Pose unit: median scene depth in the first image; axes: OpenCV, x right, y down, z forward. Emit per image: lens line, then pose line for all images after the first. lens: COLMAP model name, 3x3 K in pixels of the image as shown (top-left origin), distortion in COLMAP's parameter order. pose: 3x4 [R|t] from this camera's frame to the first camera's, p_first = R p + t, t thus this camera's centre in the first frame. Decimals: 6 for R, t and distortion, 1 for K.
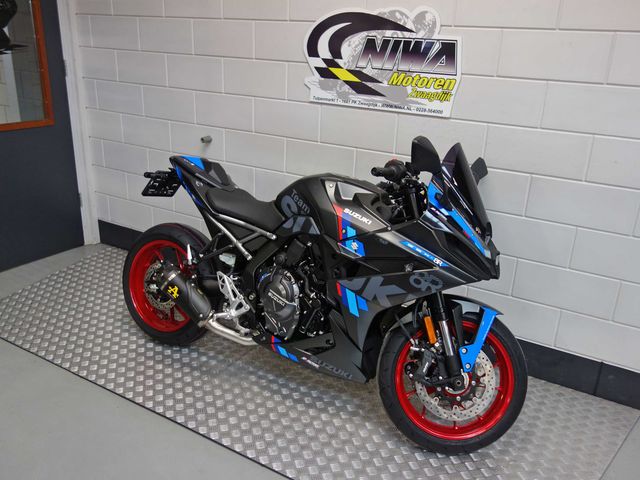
lens RADIAL K [[543.9, 0, 320.0], [0, 543.9, 240.0], [0, 0, 1]] dist [0.013381, -0.004477]
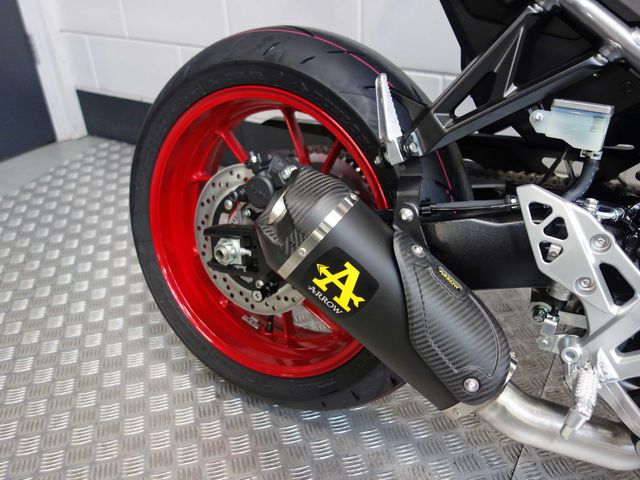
lens RADIAL K [[543.9, 0, 320.0], [0, 543.9, 240.0], [0, 0, 1]] dist [0.013381, -0.004477]
pose [[0.996808, -0.063971, -0.047758, -0.260802], [0.072066, 0.978434, 0.193580, 0.029833], [0.034345, -0.196403, 0.979921, 0.764187]]
